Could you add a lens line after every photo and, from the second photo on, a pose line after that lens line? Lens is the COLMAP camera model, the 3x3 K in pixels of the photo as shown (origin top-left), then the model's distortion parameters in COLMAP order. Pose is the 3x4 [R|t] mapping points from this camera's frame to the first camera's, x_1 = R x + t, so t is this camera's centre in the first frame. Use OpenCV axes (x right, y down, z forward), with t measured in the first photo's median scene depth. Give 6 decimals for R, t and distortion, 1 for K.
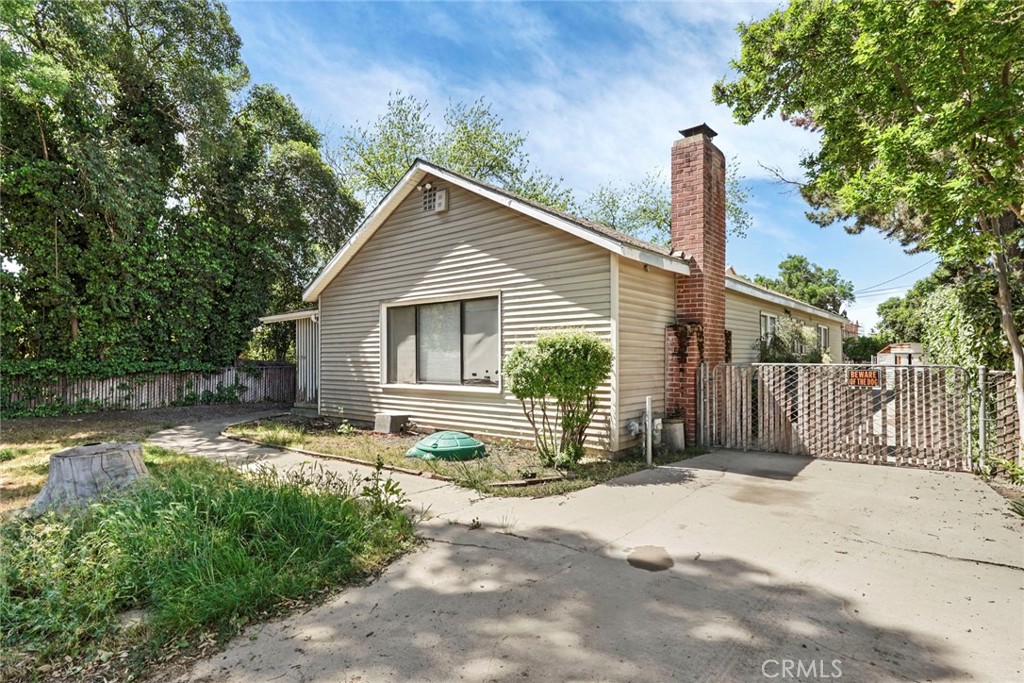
lens RADIAL K [[529.2, 0, 512.0], [0, 529.2, 341.5], [0, 0, 1]] dist [-0.000204, 0.000152]
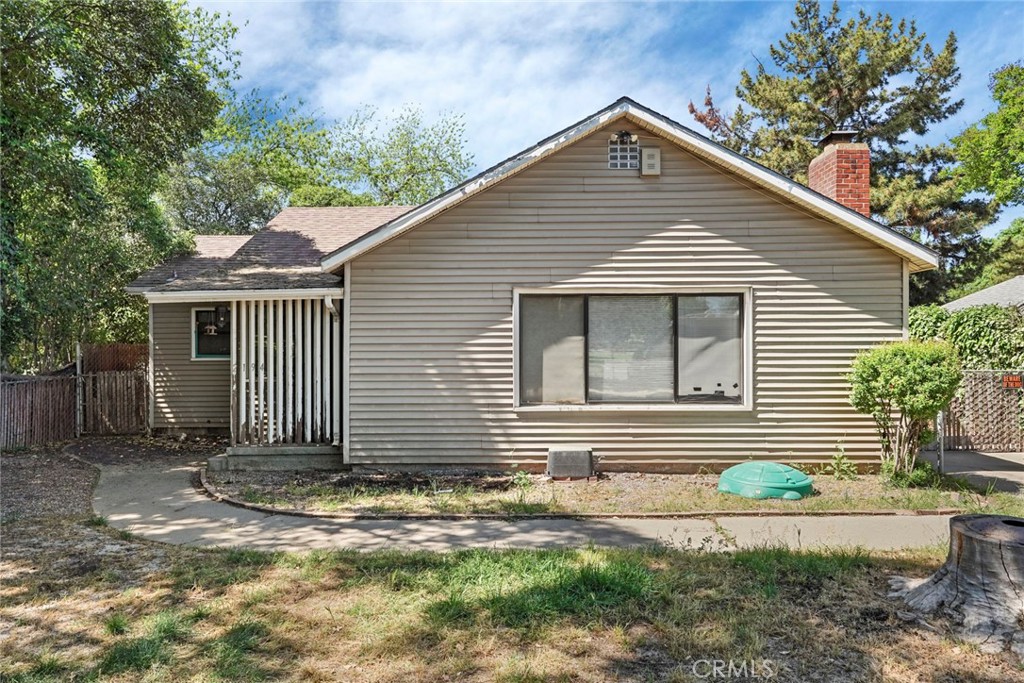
lens RADIAL K [[687.3, 0, 513.2], [0, 687.3, 323.0], [0, 0, 1]] dist [0.009141, 0.002875]
pose [[0.782321, 0.020081, 0.622551, -0.839599], [-0.018634, 0.999787, -0.008833, -0.020285], [-0.622596, -0.004690, 0.782529, 0.327473]]
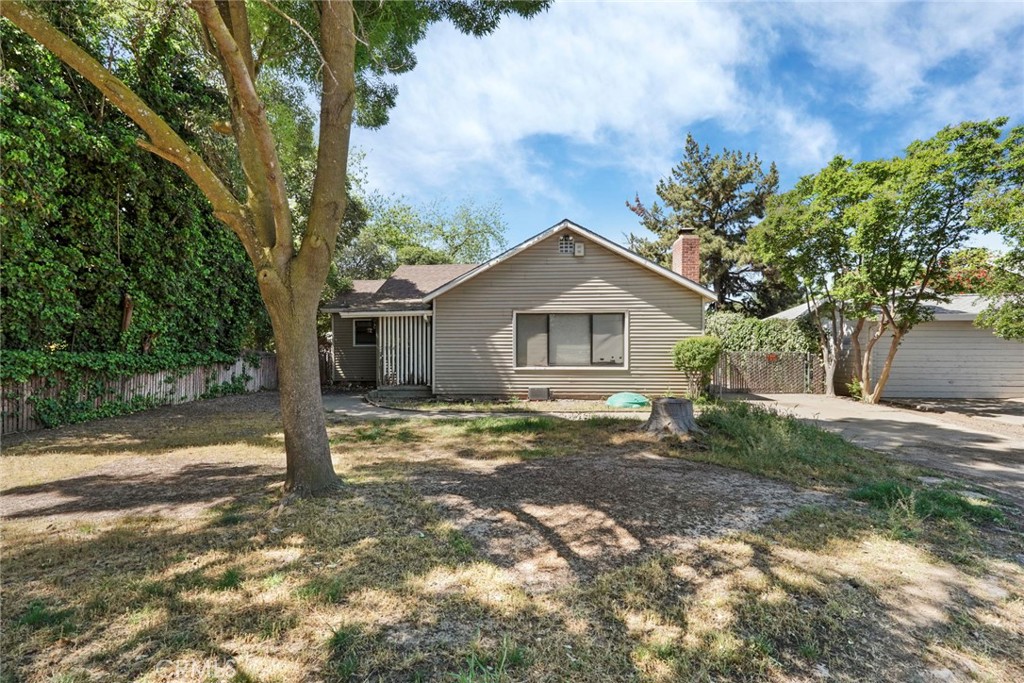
lens RADIAL K [[464.3, 0, 513.9], [0, 464.3, 331.1], [0, 0, 1]] dist [-0.001157, 0.000679]
pose [[0.814277, 0.016578, 0.580240, -1.017291], [-0.020063, 0.999799, -0.000411, -0.017066], [-0.580130, -0.011307, 0.814446, -0.011782]]
